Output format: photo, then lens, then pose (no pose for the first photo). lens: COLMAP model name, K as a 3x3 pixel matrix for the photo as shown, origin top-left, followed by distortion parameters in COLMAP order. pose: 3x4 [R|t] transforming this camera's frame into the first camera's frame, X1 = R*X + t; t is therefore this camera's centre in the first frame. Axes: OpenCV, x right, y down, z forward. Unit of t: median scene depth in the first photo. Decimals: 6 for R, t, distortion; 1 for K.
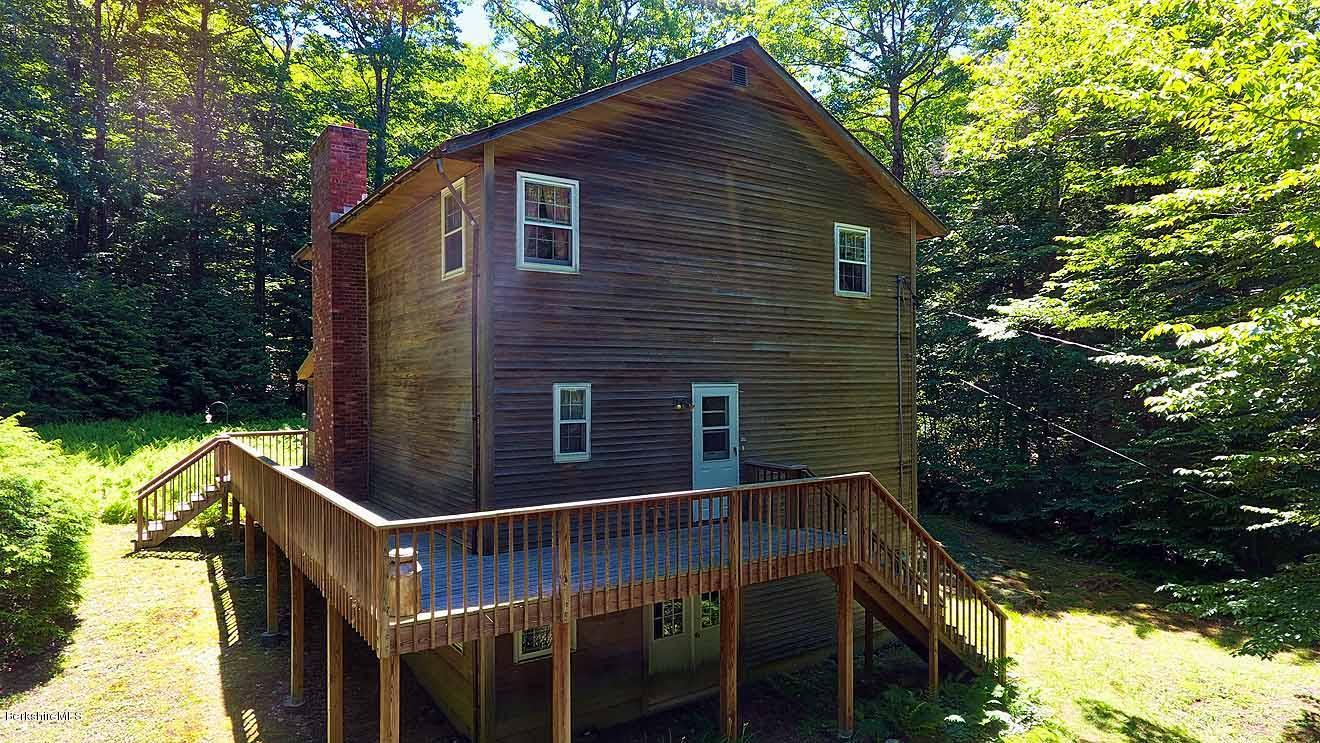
lens RADIAL K [[776.5, 0, 660.0], [0, 776.5, 371.5], [0, 0, 1]] dist [0.000625, -0.000538]
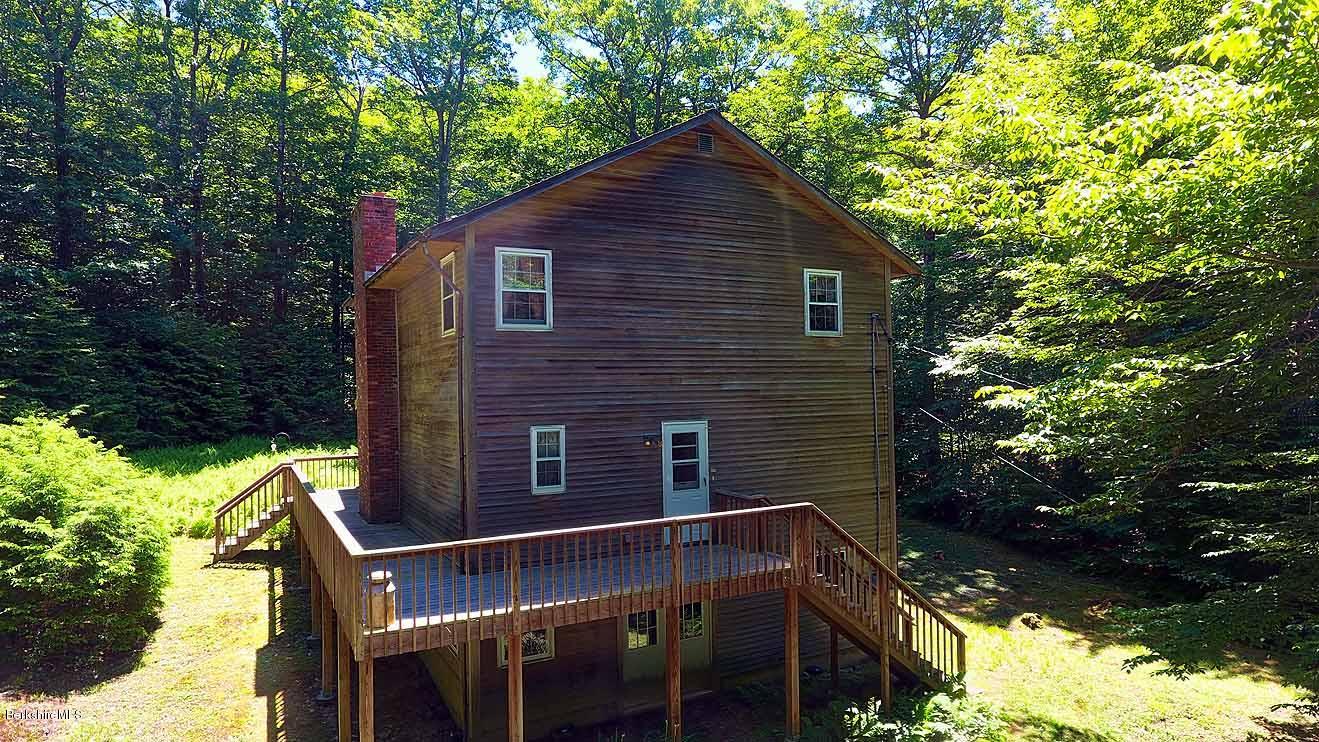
lens RADIAL K [[775.9, 0, 659.5], [0, 775.9, 371.0], [0, 0, 1]] dist [0.000625, -0.000538]
pose [[0.994245, -0.015997, -0.105928, 0.151354], [0.015001, 0.999835, -0.010198, -0.044785], [0.106073, 0.008550, 0.994322, -0.113182]]
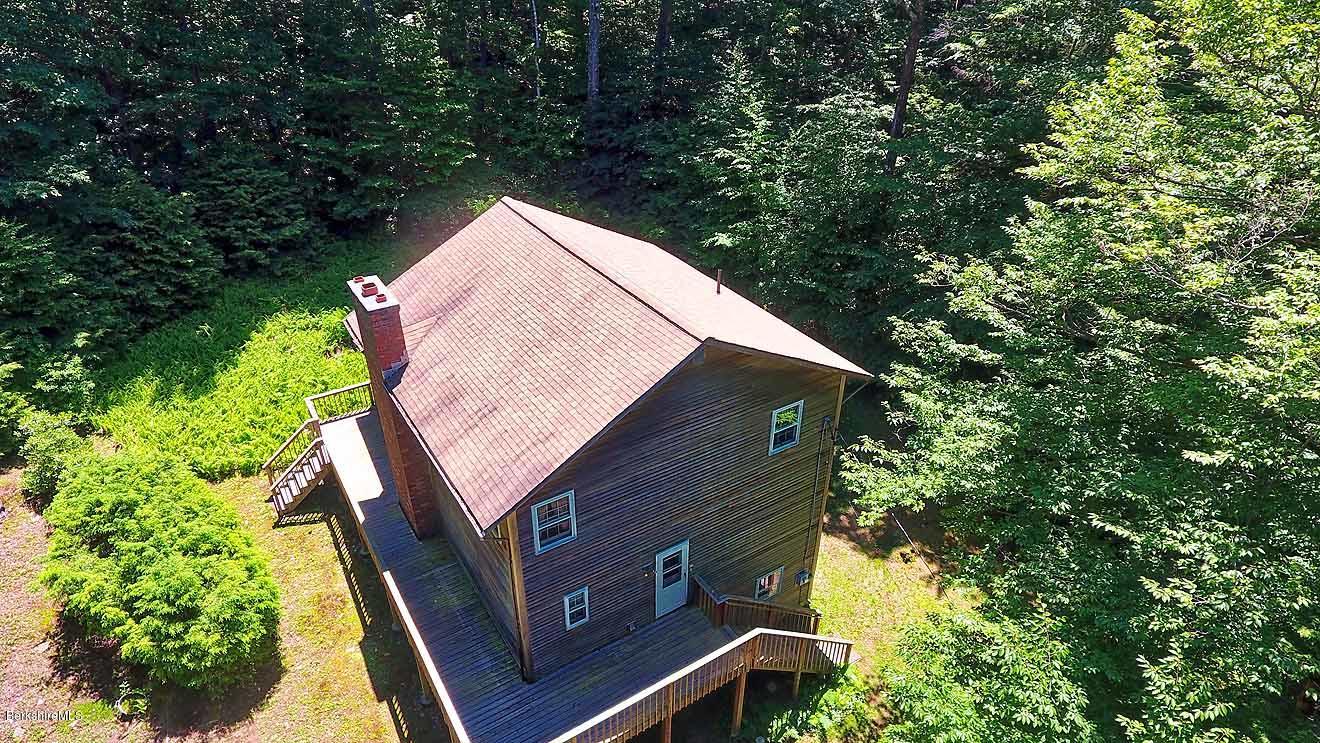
lens RADIAL K [[776.5, 0, 660.0], [0, 776.5, 371.5], [0, 0, 1]] dist [0.000625, -0.000538]
pose [[0.999515, 0.026674, -0.016076, 0.060928], [-0.014106, 0.847944, 0.529898, -1.030374], [0.027766, -0.529414, 0.847909, -0.078597]]
